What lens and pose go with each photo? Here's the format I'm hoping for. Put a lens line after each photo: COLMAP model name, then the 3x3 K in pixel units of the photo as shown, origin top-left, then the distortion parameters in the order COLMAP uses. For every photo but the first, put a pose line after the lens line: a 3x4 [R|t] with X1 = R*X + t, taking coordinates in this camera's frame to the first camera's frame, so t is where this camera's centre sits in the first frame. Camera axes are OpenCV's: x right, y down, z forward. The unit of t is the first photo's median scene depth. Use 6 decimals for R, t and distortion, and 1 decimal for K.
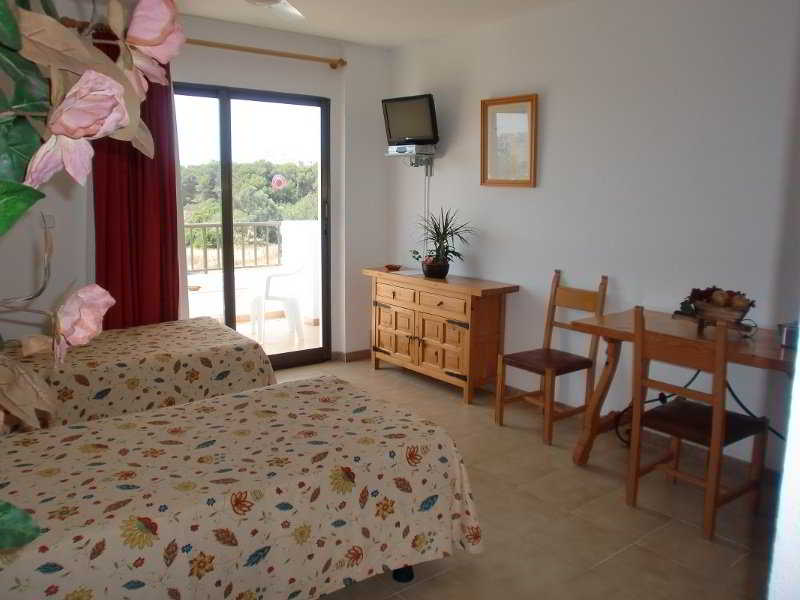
lens RADIAL K [[617.7, 0, 395.2], [0, 617.7, 298.8], [0, 0, 1]] dist [-0.098132, 0.120710]
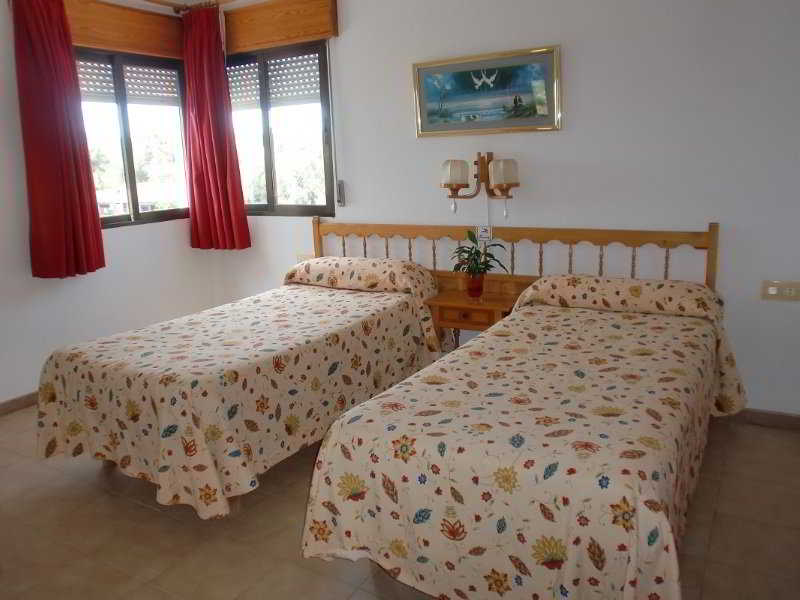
lens RADIAL K [[617.7, 0, 395.2], [0, 617.7, 298.8], [0, 0, 1]] dist [-0.098132, 0.120710]
pose [[-0.927142, 0.107473, -0.358966, 0.319273], [-0.030148, 0.933484, 0.357350, -0.227351], [0.373495, 0.342136, -0.862232, 1.558566]]
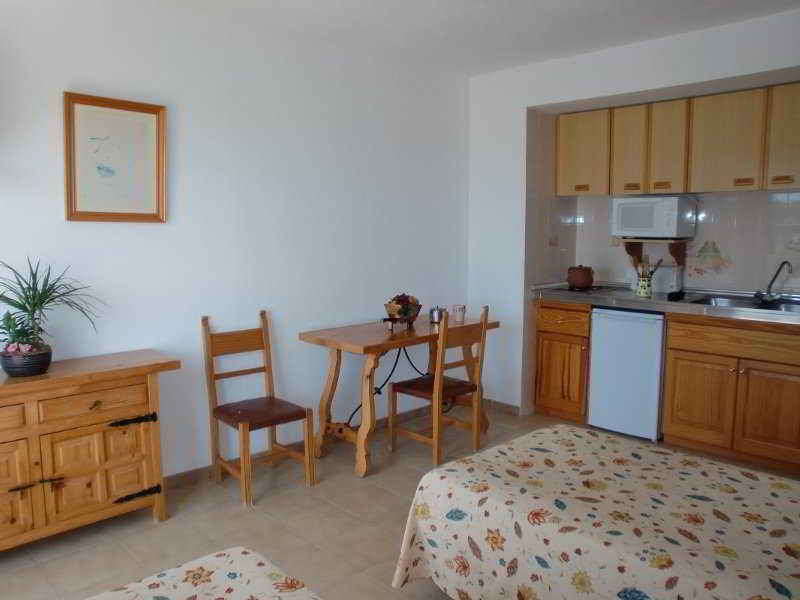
lens RADIAL K [[617.7, 0, 395.2], [0, 617.7, 298.8], [0, 0, 1]] dist [-0.098132, 0.120710]
pose [[-0.118919, -0.121490, 0.985443, -1.040188], [0.155284, 0.977998, 0.139311, -0.252717], [-0.980686, 0.169590, -0.097437, 1.352187]]
